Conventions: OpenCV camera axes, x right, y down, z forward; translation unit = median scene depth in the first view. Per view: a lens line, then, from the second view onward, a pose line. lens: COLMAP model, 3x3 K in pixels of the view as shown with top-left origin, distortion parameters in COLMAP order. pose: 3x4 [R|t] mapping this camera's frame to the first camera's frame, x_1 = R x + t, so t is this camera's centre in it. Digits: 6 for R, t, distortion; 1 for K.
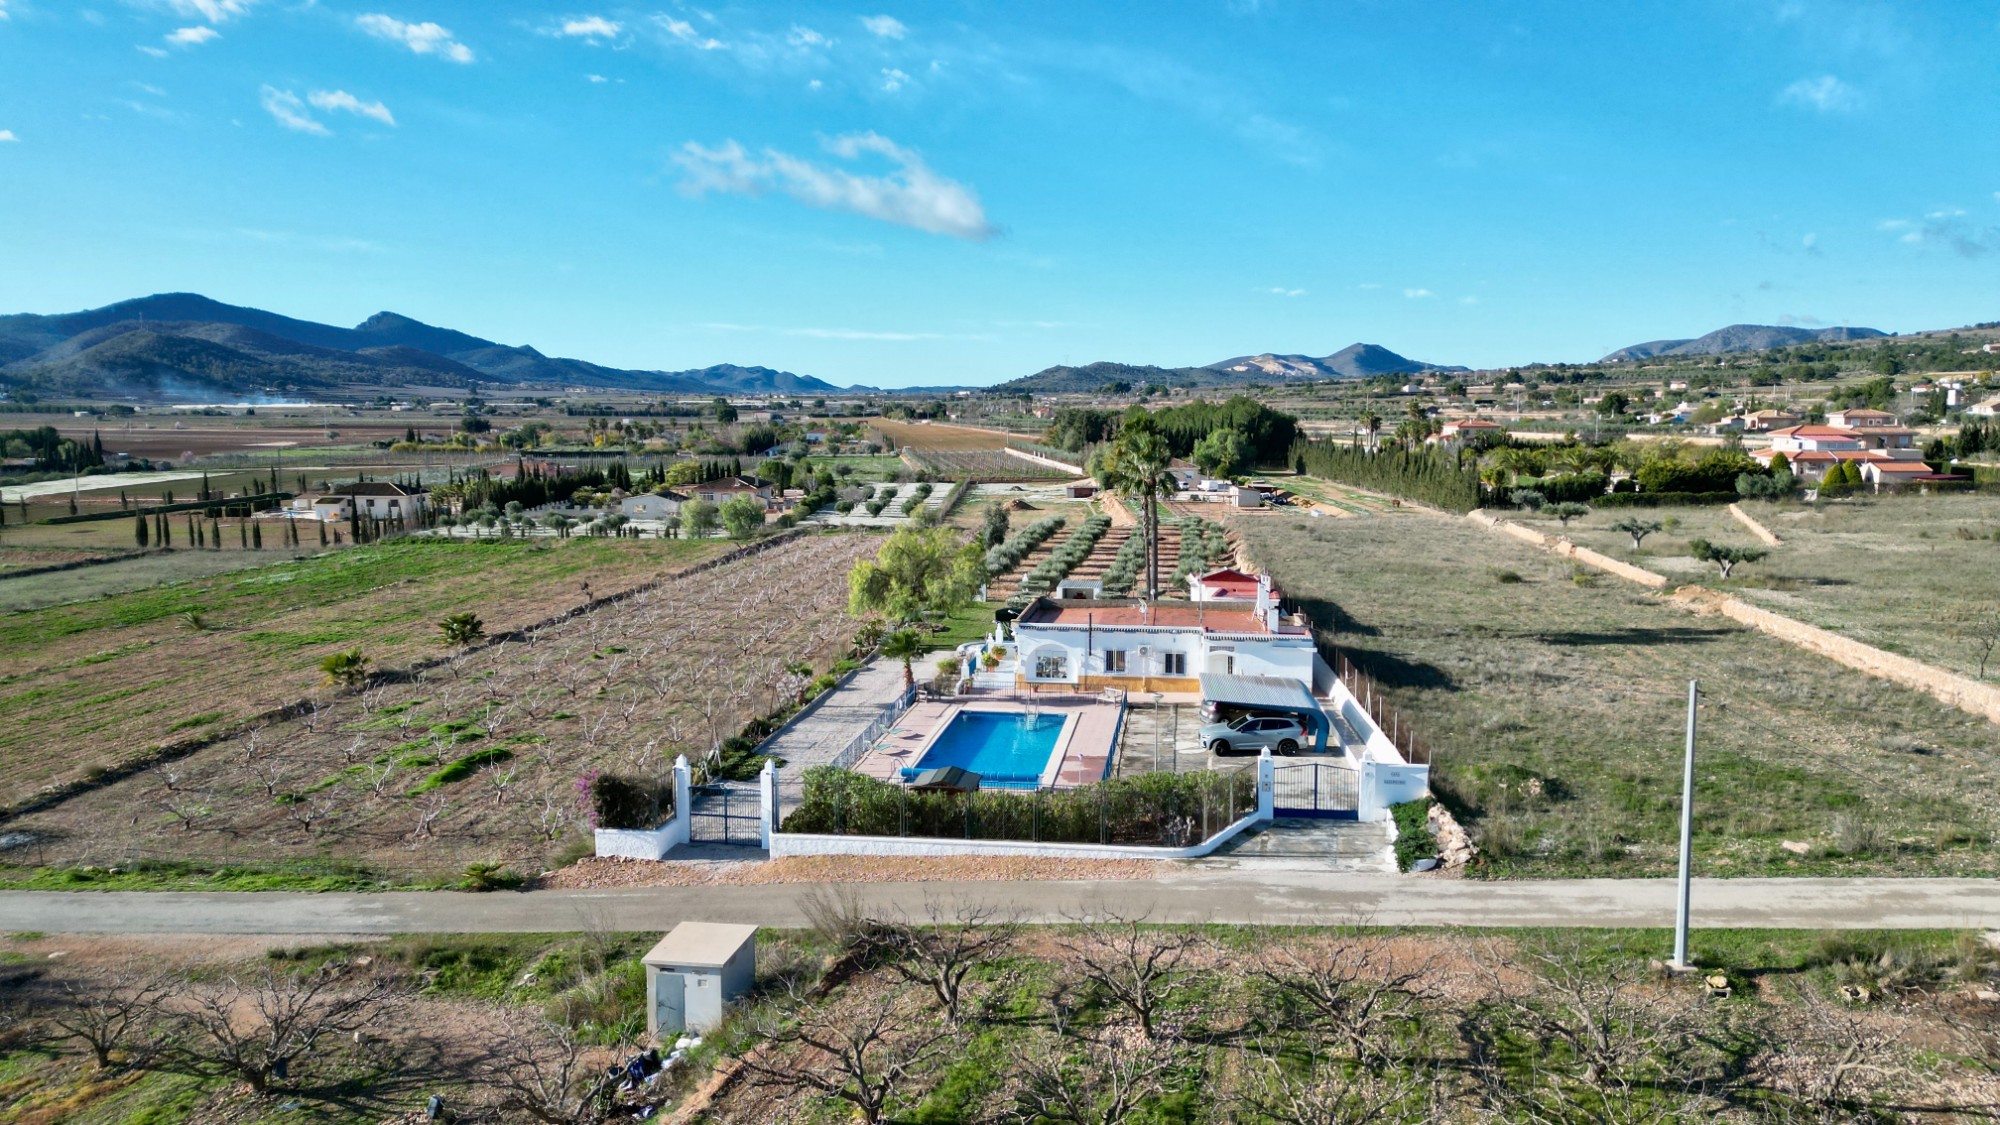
lens RADIAL K [[1373.9, 0, 1027.4], [0, 1373.9, 620.8], [0, 0, 1]] dist [0.077587, -0.072689]
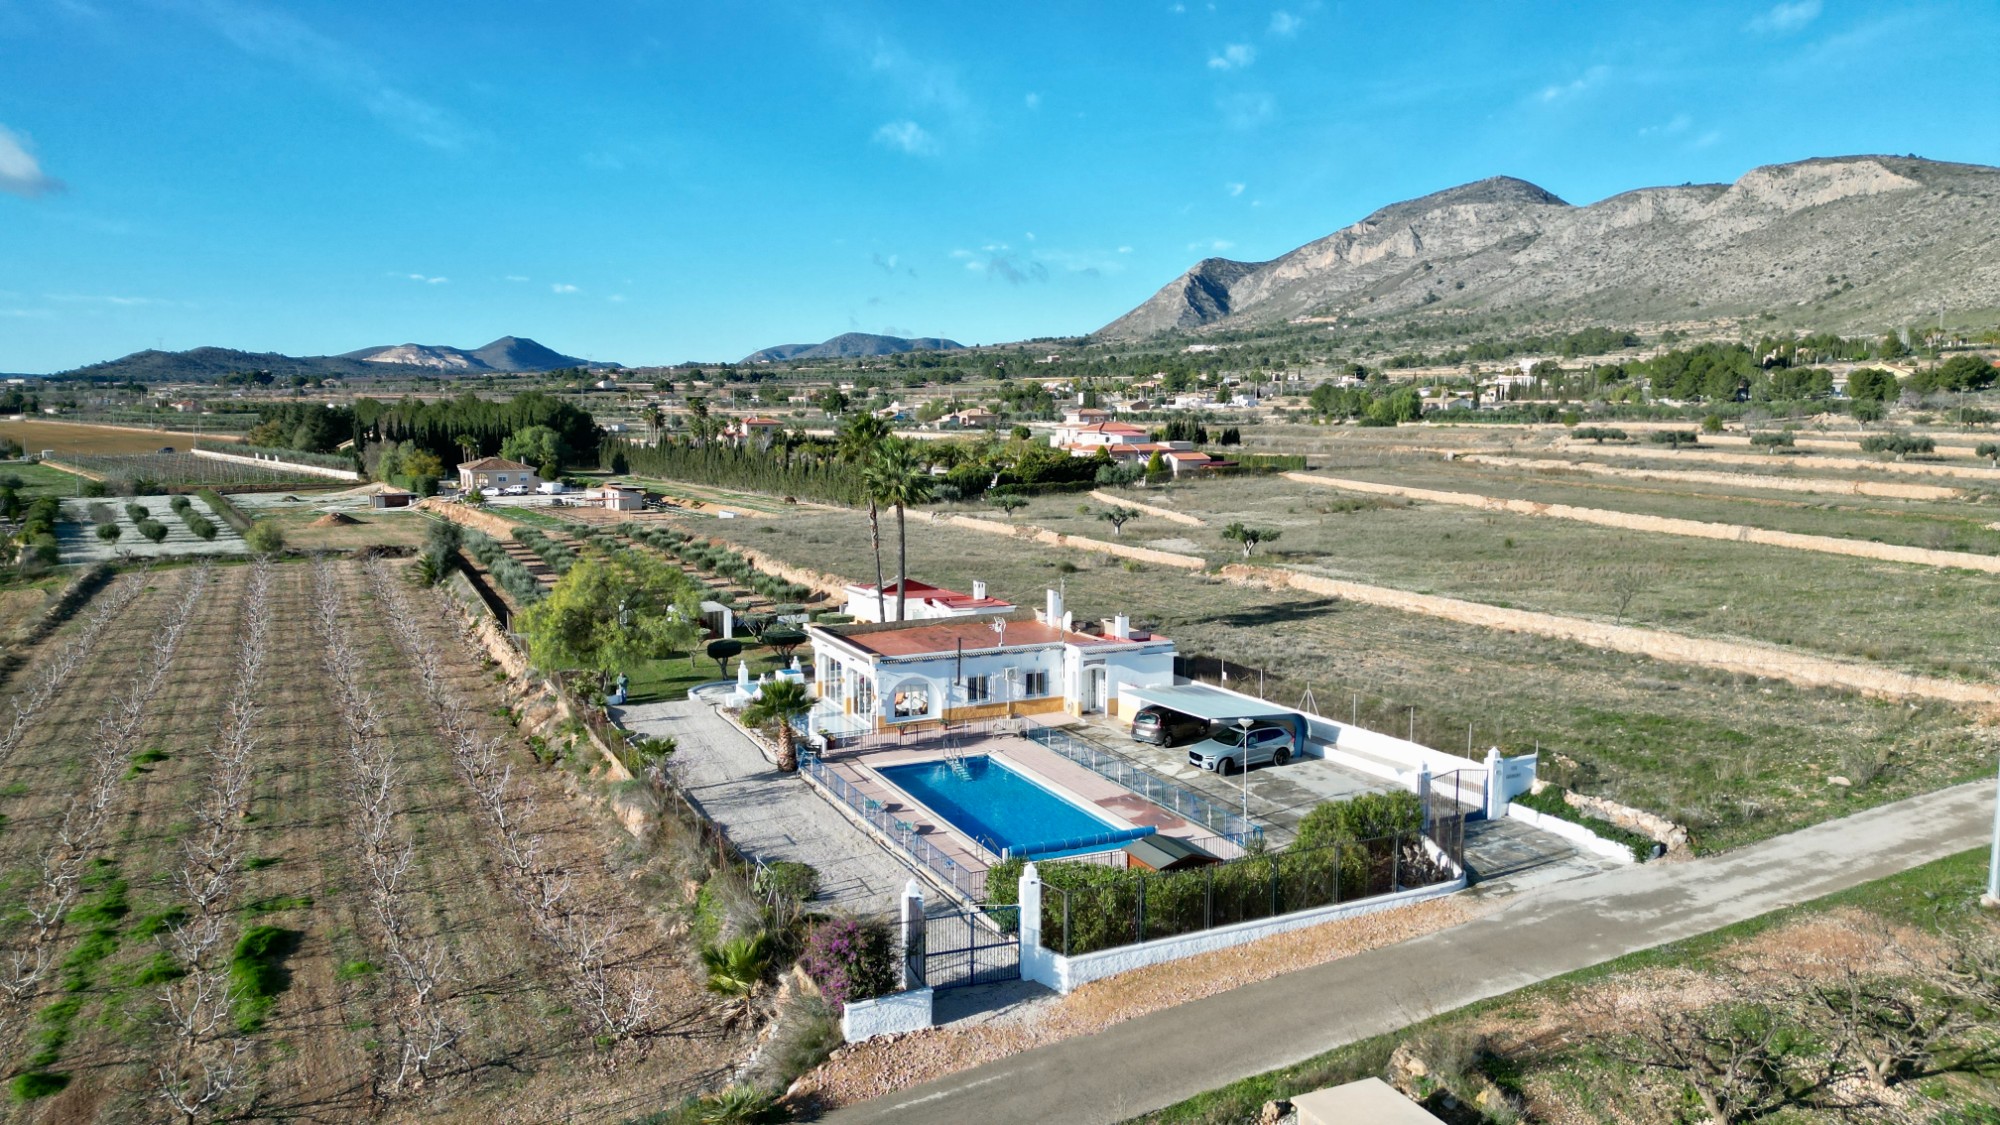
lens RADIAL K [[1373.9, 0, 999.3], [0, 1373.9, 570.2], [0, 0, 1]] dist [0.077587, -0.072689]
pose [[0.836832, -0.065733, 0.543500, -0.106732], [0.083449, 0.996480, -0.007969, -0.010269], [-0.541063, 0.052023, 0.839372, 0.061161]]
